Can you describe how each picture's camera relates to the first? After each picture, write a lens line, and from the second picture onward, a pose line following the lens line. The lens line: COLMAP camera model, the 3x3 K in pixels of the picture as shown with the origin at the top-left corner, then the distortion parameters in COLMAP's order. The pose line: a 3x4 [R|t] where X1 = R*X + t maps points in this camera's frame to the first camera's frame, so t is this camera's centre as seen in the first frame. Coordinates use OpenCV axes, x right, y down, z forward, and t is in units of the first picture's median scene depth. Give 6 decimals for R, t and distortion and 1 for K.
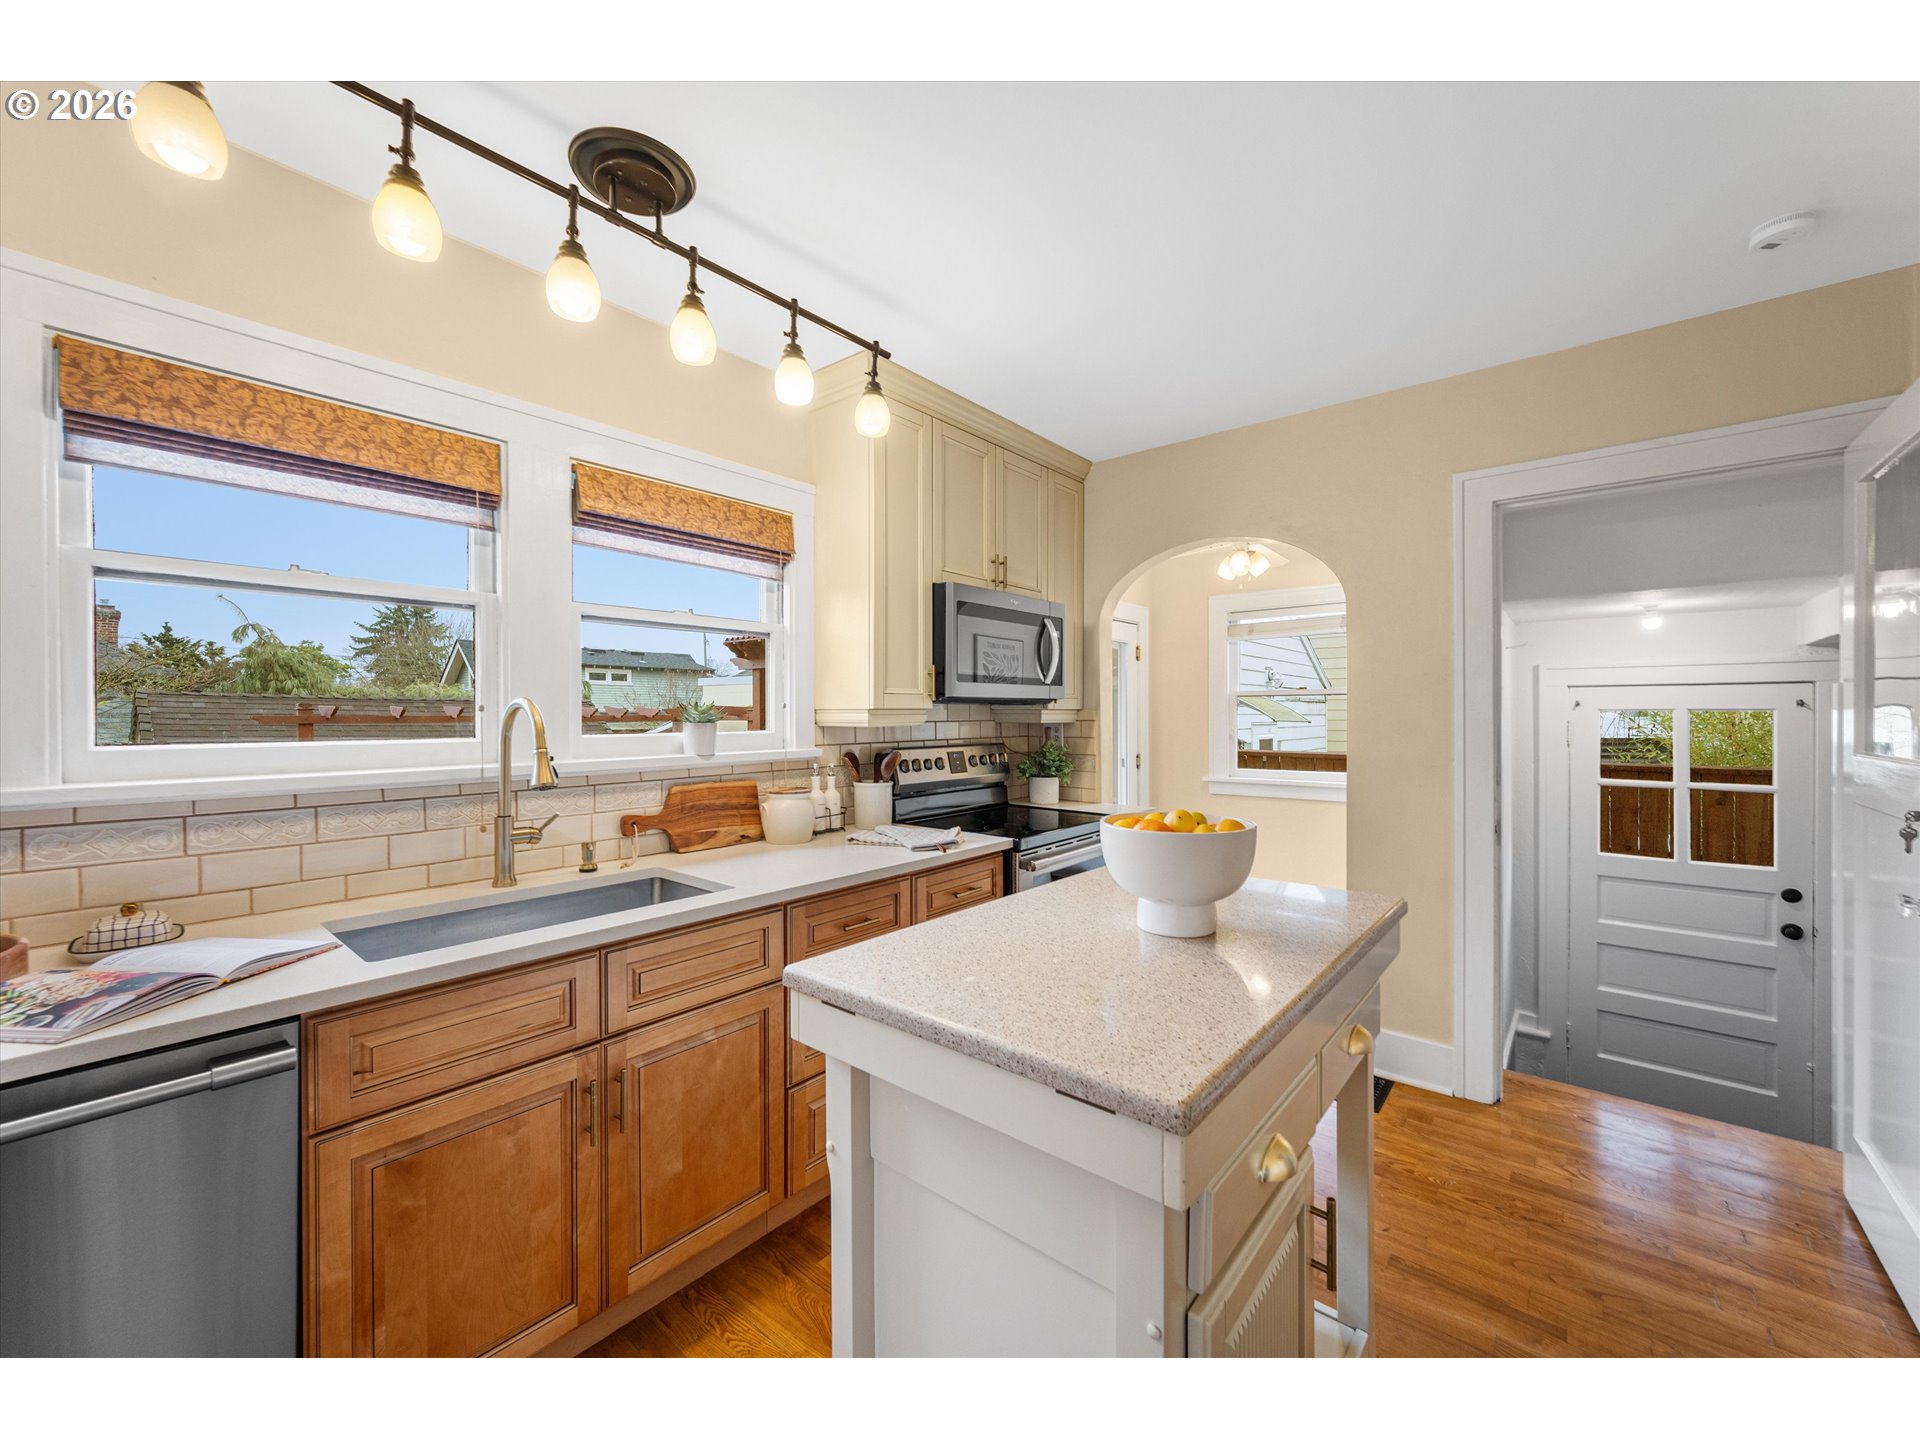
lens RADIAL K [[762.6, 0, 950.0], [0, 762.6, 716.6], [0, 0, 1]] dist [-0.000570, -0.000048]
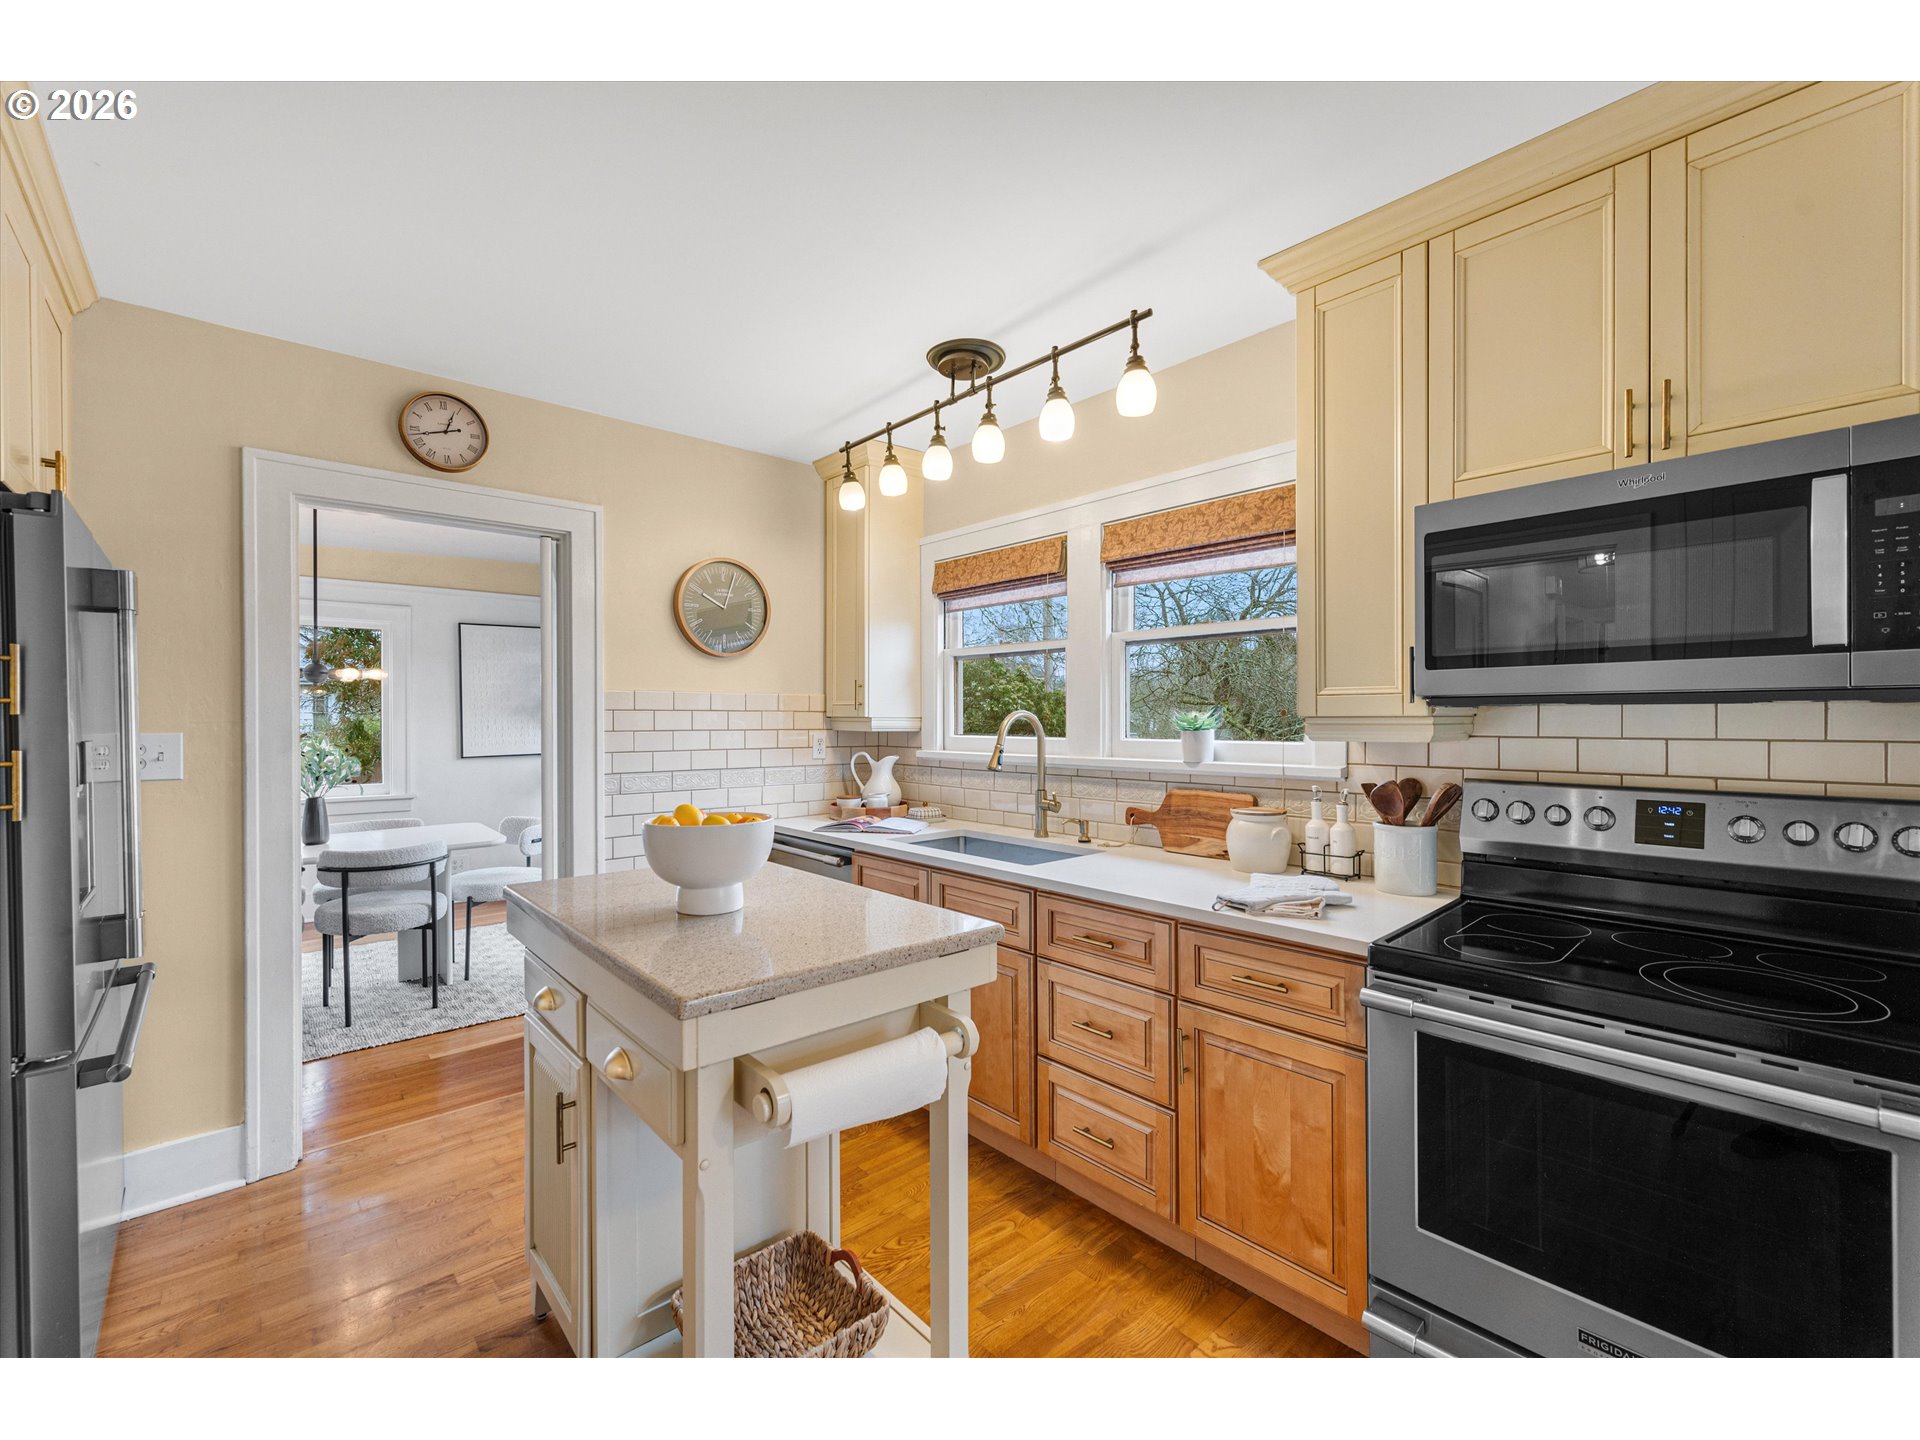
lens RADIAL K [[801.6, 0, 948.5], [0, 801.6, 722.0], [0, 0, 1]] dist [-0.043747, -0.000078]
pose [[-0.153190, 0.008092, -0.988164, 0.855288], [0.000006, 0.999966, 0.008188, -0.013389], [0.988197, 0.001248, -0.153185, 0.918340]]
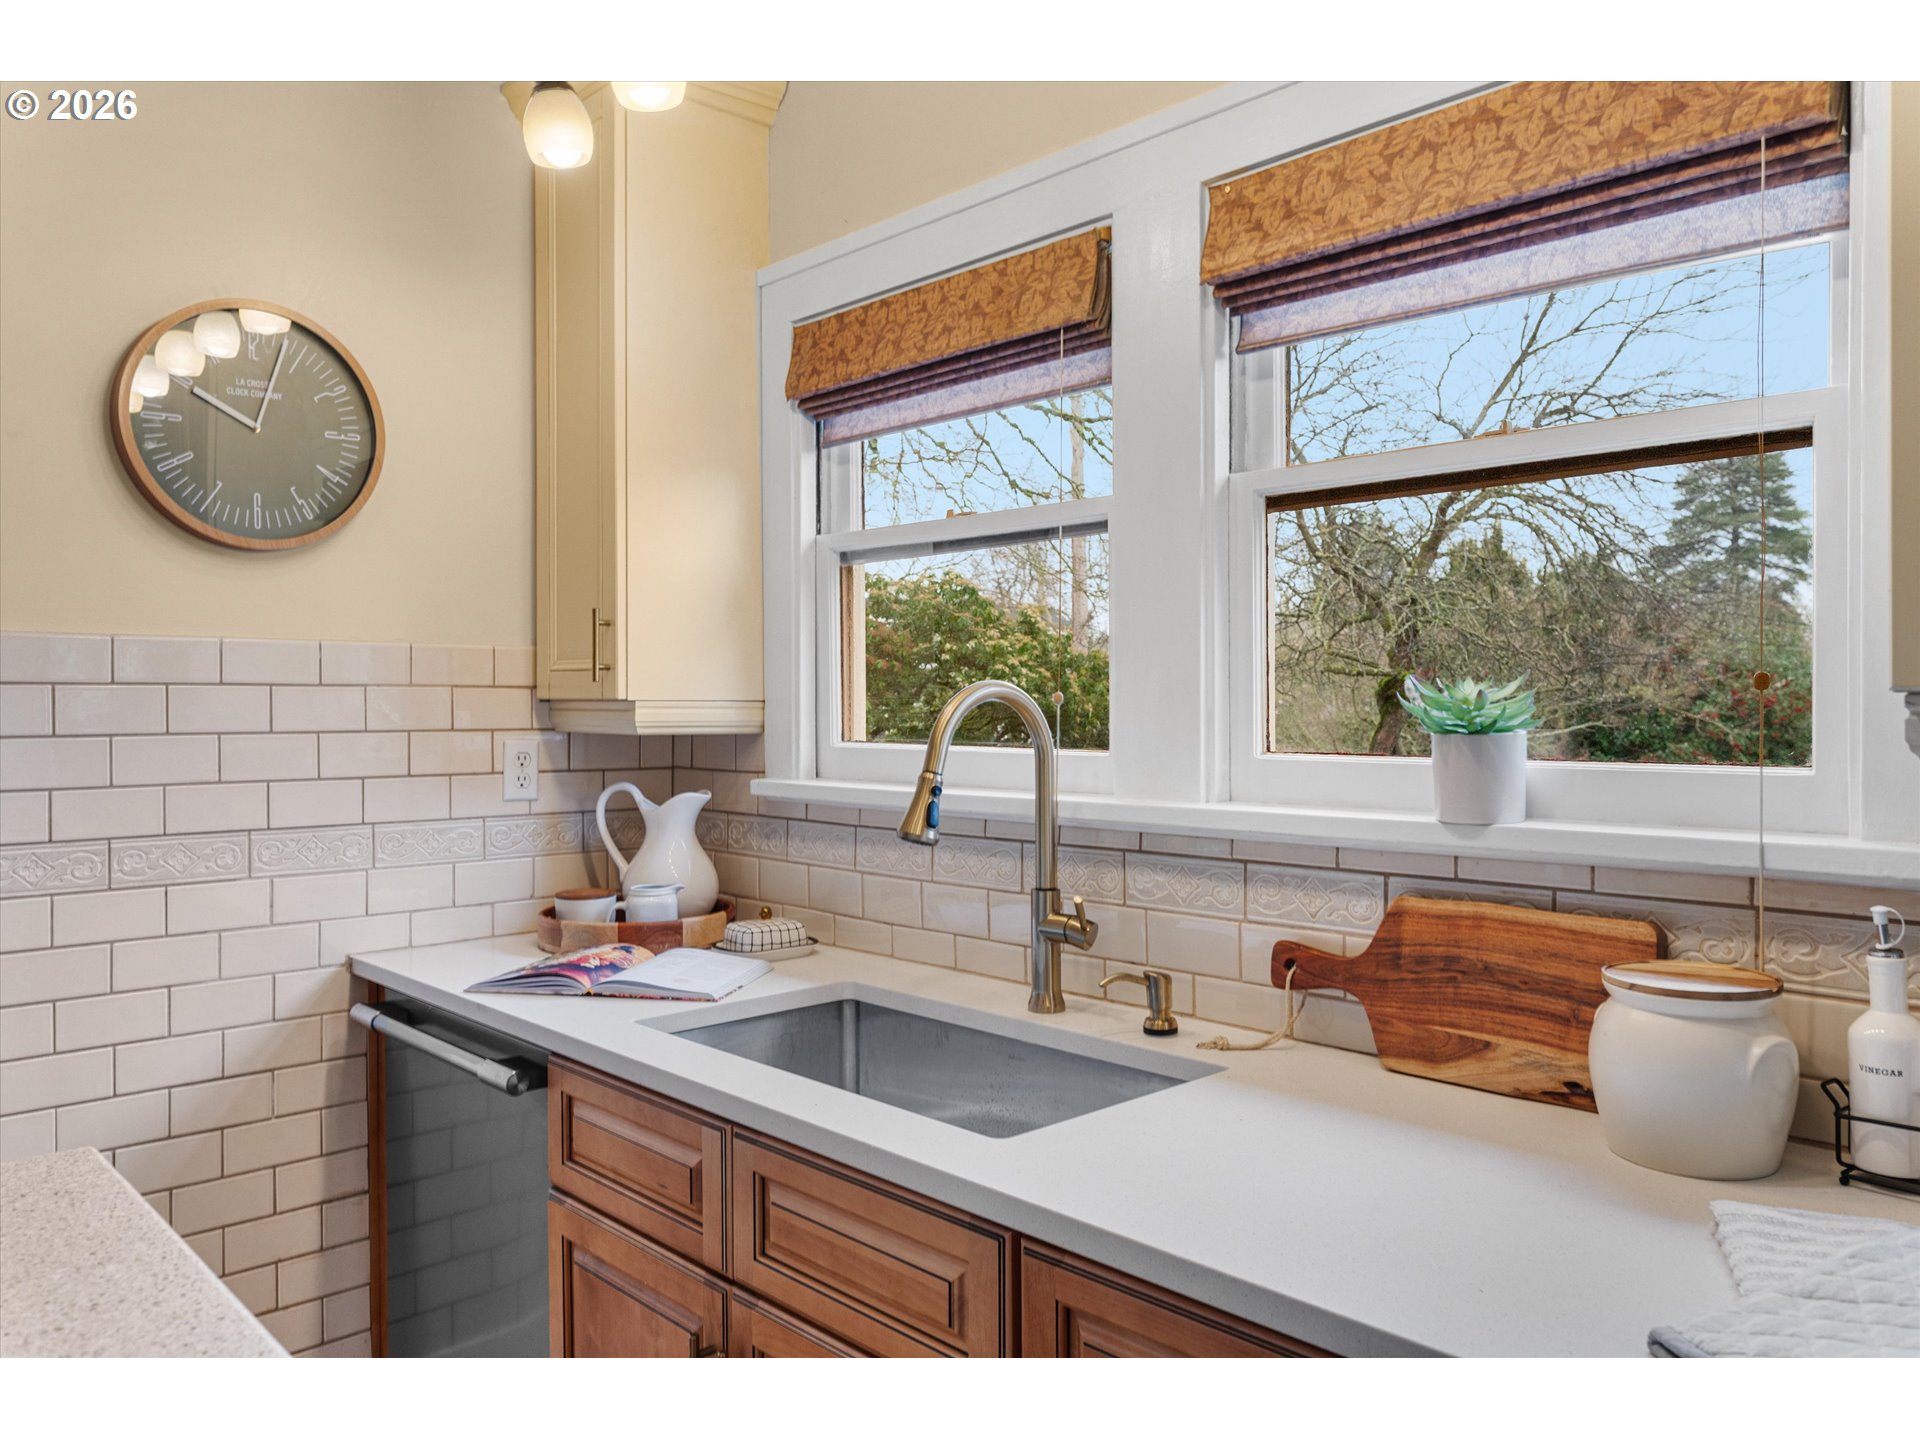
lens RADIAL K [[1383.5, 0, 960.0], [0, 1383.5, 720.0], [0, 0, 1]] dist [-0.005788, -0.001790]
pose [[-0.116466, 0.016073, -0.993065, 0.389402], [0.003065, 0.999870, 0.015824, -0.010600], [0.993190, -0.001200, -0.116500, 0.915287]]
